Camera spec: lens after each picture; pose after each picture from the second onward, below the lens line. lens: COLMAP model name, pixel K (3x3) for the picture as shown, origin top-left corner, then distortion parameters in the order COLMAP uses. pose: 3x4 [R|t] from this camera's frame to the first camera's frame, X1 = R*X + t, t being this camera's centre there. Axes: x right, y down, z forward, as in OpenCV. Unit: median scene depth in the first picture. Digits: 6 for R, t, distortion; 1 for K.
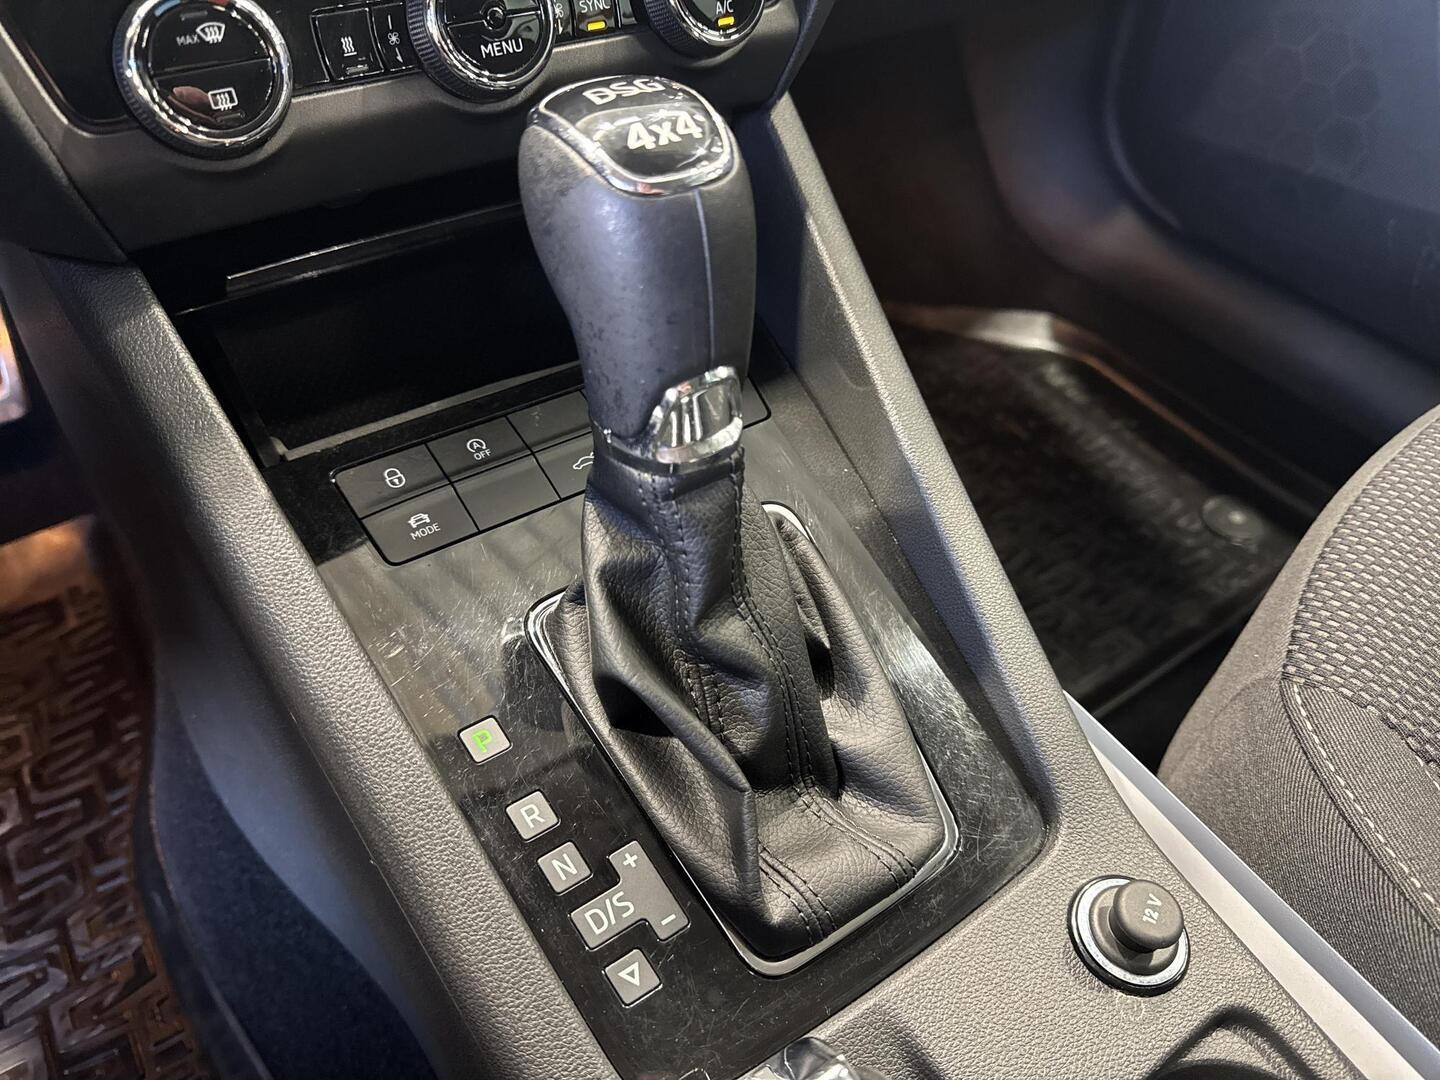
lens RADIAL K [[1016.8, 0, 716.5], [0, 1016.8, 541.6], [0, 0, 1]] dist [-0.000559, -0.001404]
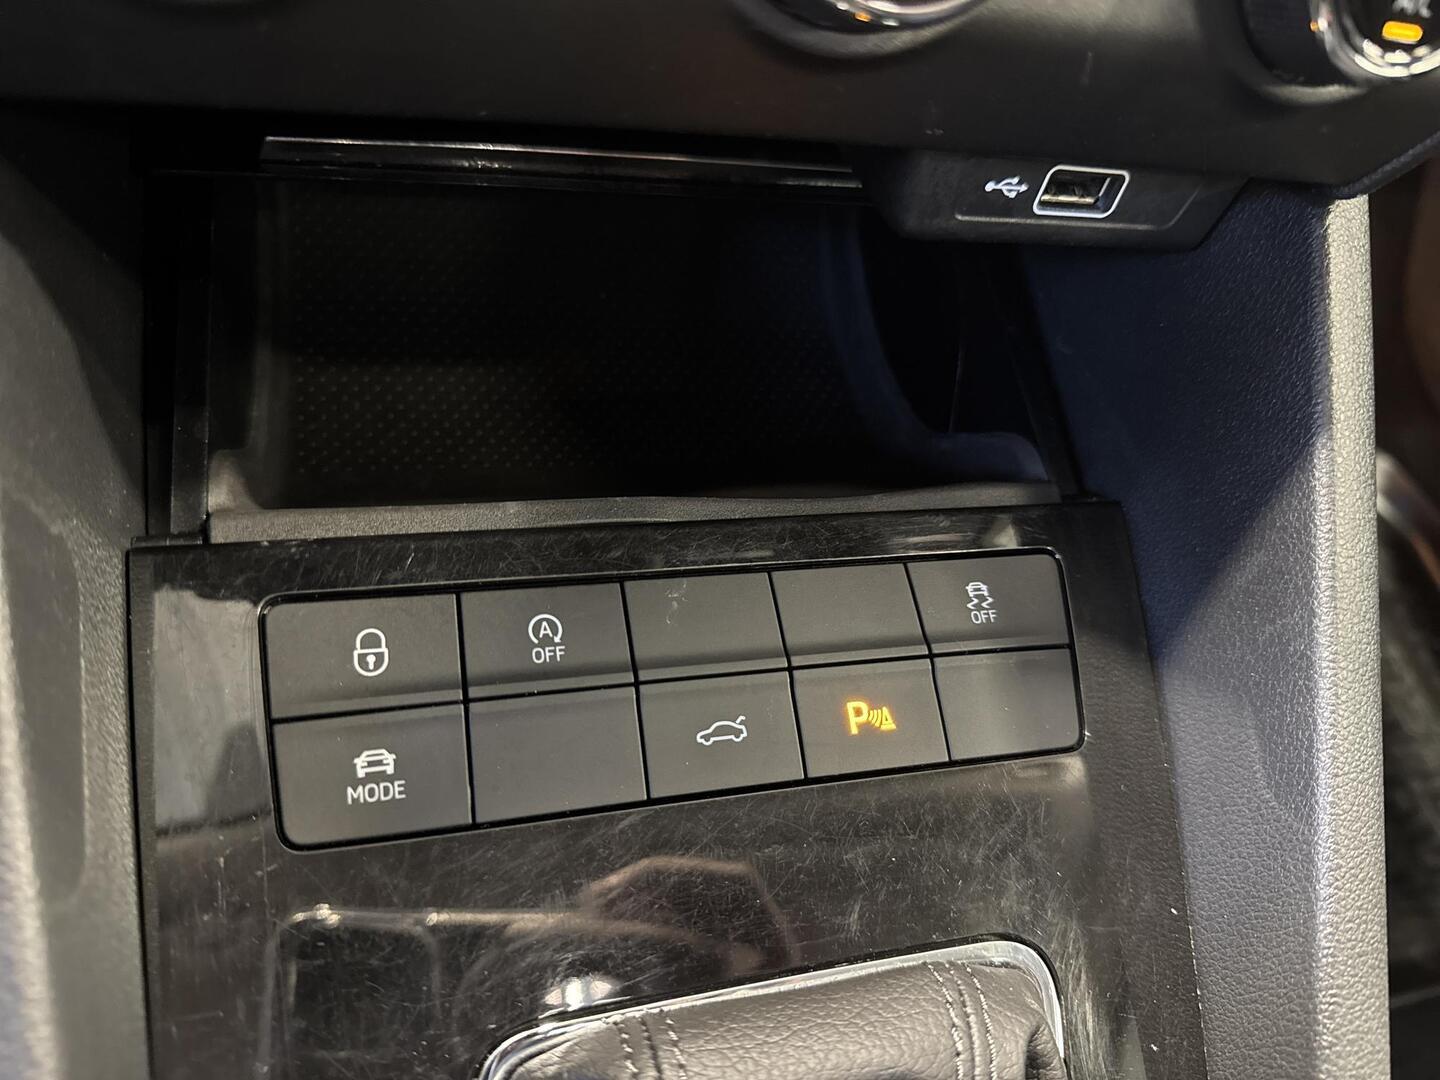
lens RADIAL K [[1016.8, 0, 724.2], [0, 1016.8, 539.2], [0, 0, 1]] dist [-0.000559, -0.001404]
pose [[0.911405, 0.398825, -0.101388, -0.121693], [-0.383116, 0.912295, 0.144710, -0.260781], [0.150210, -0.093046, 0.984266, 0.518847]]
